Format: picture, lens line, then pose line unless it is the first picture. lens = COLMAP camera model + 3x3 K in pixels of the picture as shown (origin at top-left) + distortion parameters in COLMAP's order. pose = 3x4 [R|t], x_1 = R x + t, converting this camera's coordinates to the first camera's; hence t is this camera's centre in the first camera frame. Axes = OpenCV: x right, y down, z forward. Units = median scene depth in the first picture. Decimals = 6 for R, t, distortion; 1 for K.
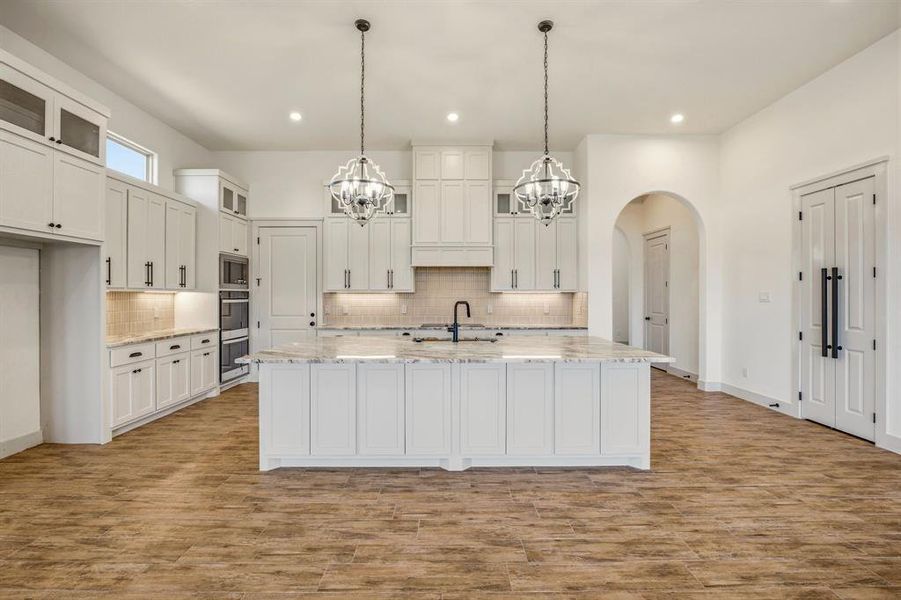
lens RADIAL K [[374.6, 0, 451.3], [0, 374.6, 295.8], [0, 0, 1]] dist [-0.026846, 0.004000]
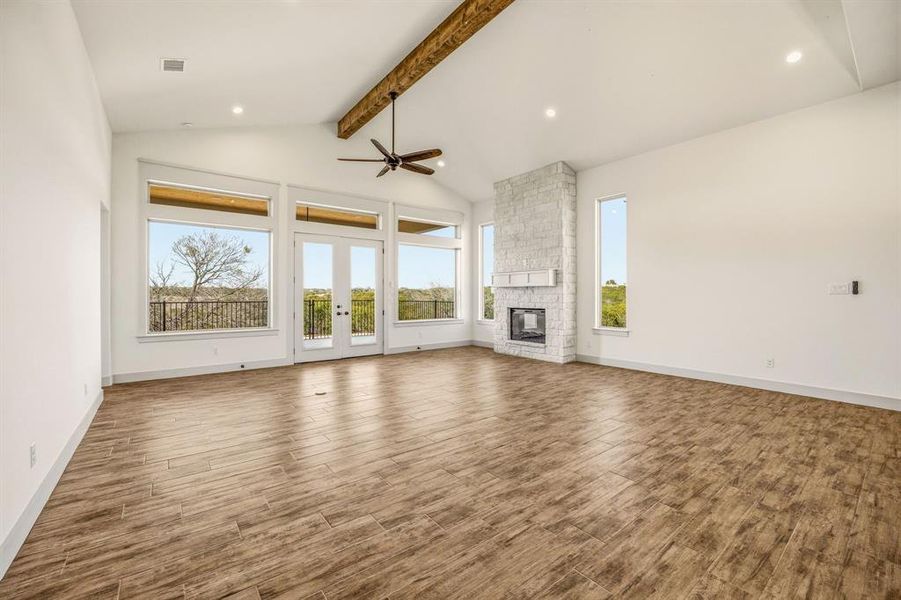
lens RADIAL K [[374.6, 0, 451.3], [0, 374.6, 295.8], [0, 0, 1]] dist [-0.026846, 0.004000]
pose [[-0.789780, -0.000054, -0.613390, 1.641676], [0.014246, 0.999729, -0.018431, 0.048543], [0.613224, -0.023295, -0.789565, 1.267882]]
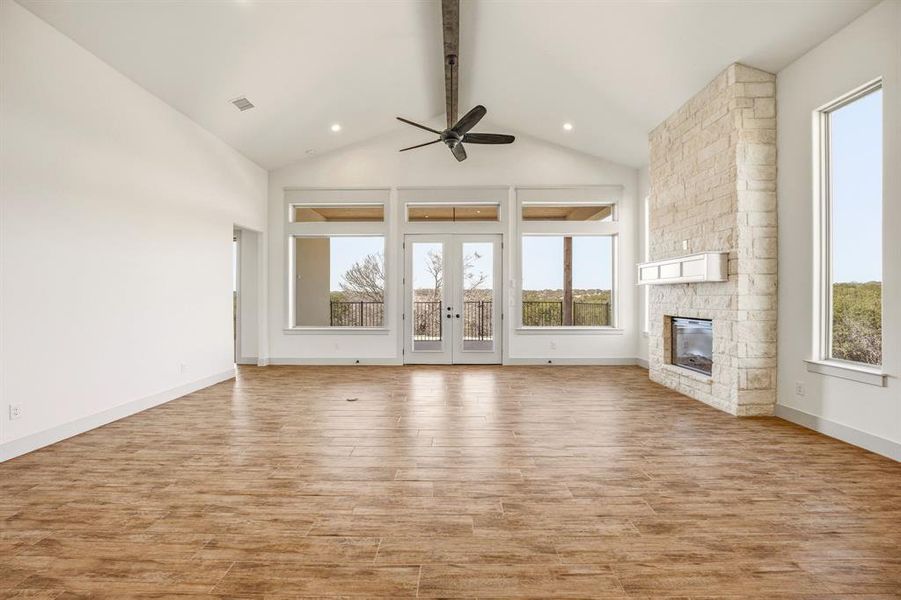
lens RADIAL K [[374.6, 0, 451.3], [0, 374.6, 295.8], [0, 0, 1]] dist [-0.026846, 0.004000]
pose [[-0.999840, -0.000778, 0.017850, 0.175189], [-0.001233, 0.999674, -0.025483, 0.041216], [-0.017824, -0.025501, -0.999516, 1.139670]]
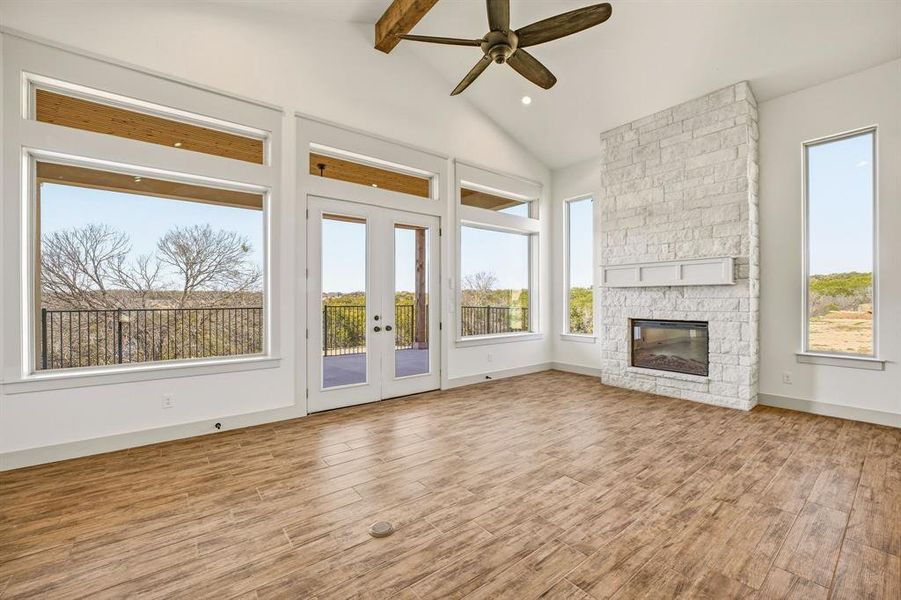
lens RADIAL K [[370.7, 0, 450.5], [0, 370.7, 300.0], [0, 0, 1]] dist [-0.023256, 0.000292]
pose [[-0.790740, 0.000994, -0.612152, 1.297893], [0.014915, 0.999733, -0.017643, 0.009169], [0.611971, -0.023081, -0.790543, -0.236697]]
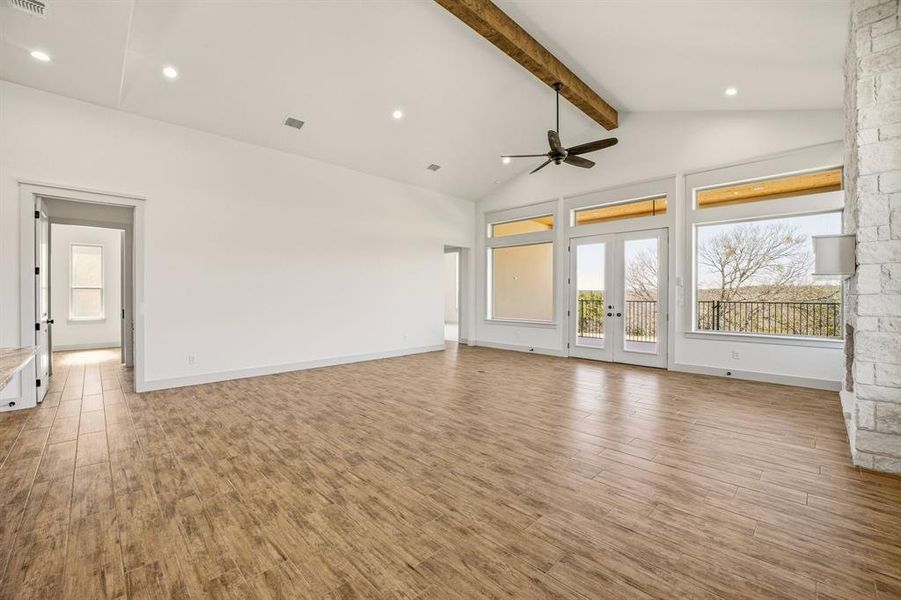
lens RADIAL K [[374.6, 0, 451.3], [0, 374.6, 295.8], [0, 0, 1]] dist [-0.026846, 0.004000]
pose [[-0.694692, -0.004301, 0.719294, -1.229225], [-0.019279, 0.999734, -0.012643, 0.037685], [-0.719049, -0.022650, -0.694591, 1.192082]]
